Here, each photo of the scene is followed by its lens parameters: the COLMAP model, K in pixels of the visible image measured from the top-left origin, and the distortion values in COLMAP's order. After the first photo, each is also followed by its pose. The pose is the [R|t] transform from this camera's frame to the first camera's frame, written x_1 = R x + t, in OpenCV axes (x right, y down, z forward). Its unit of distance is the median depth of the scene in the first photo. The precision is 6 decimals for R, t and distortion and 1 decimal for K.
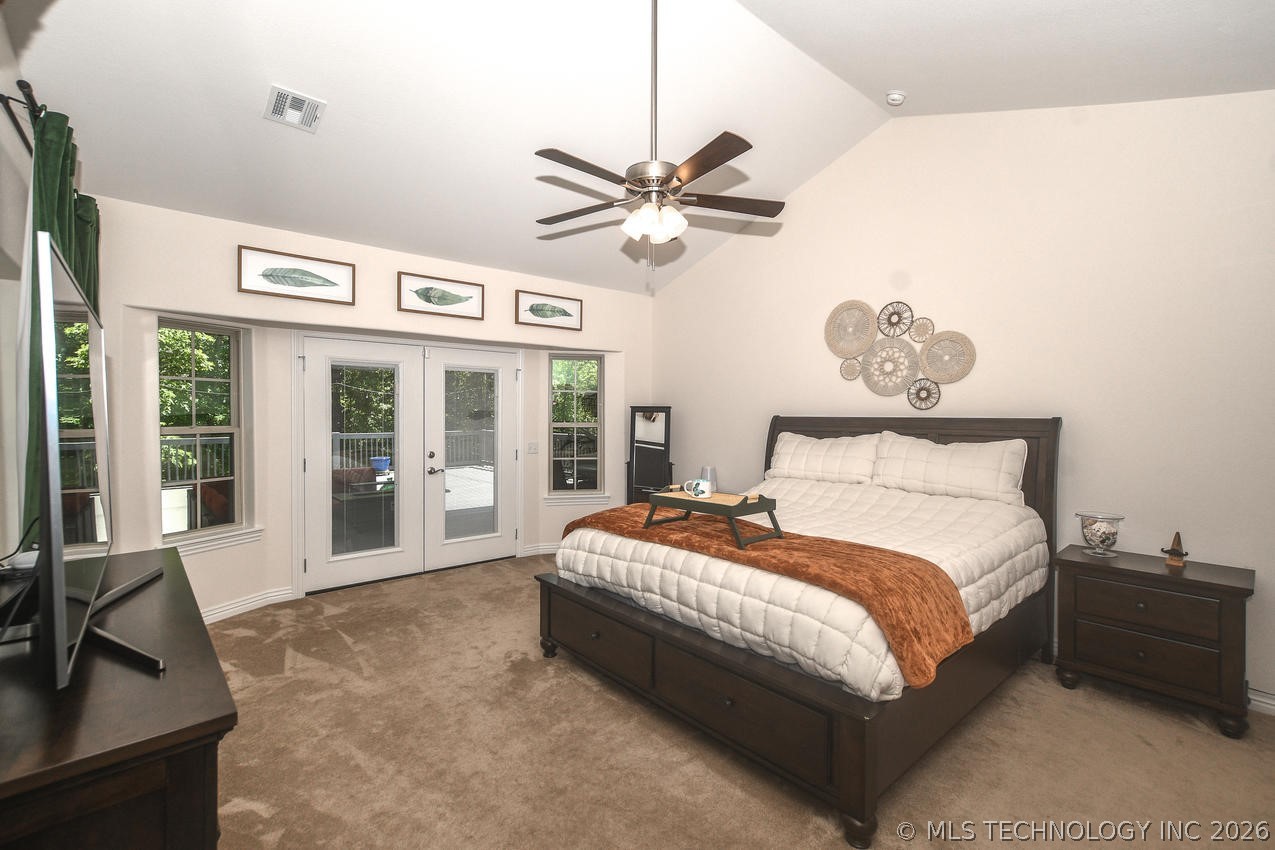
lens RADIAL K [[555.7, 0, 631.3], [0, 555.7, 421.1], [0, 0, 1]] dist [-0.013309, -0.001465]
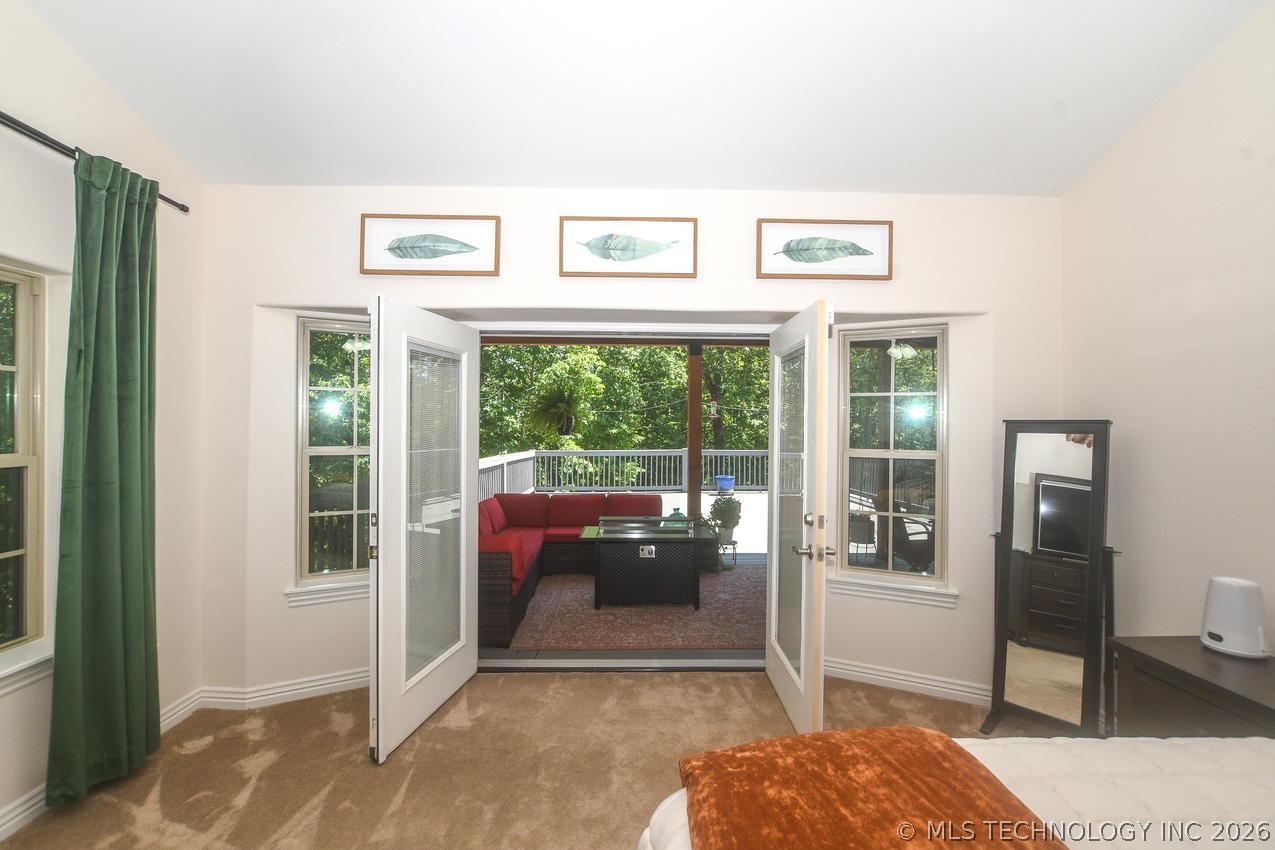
lens RADIAL K [[555.7, 0, 635.5], [0, 555.7, 423.1], [0, 0, 1]] dist [-0.013309, -0.001465]
pose [[0.782423, -0.003292, -0.622739, 0.051542], [-0.012768, 0.999691, -0.021326, -0.009772], [0.622617, 0.024637, 0.782139, 0.456659]]
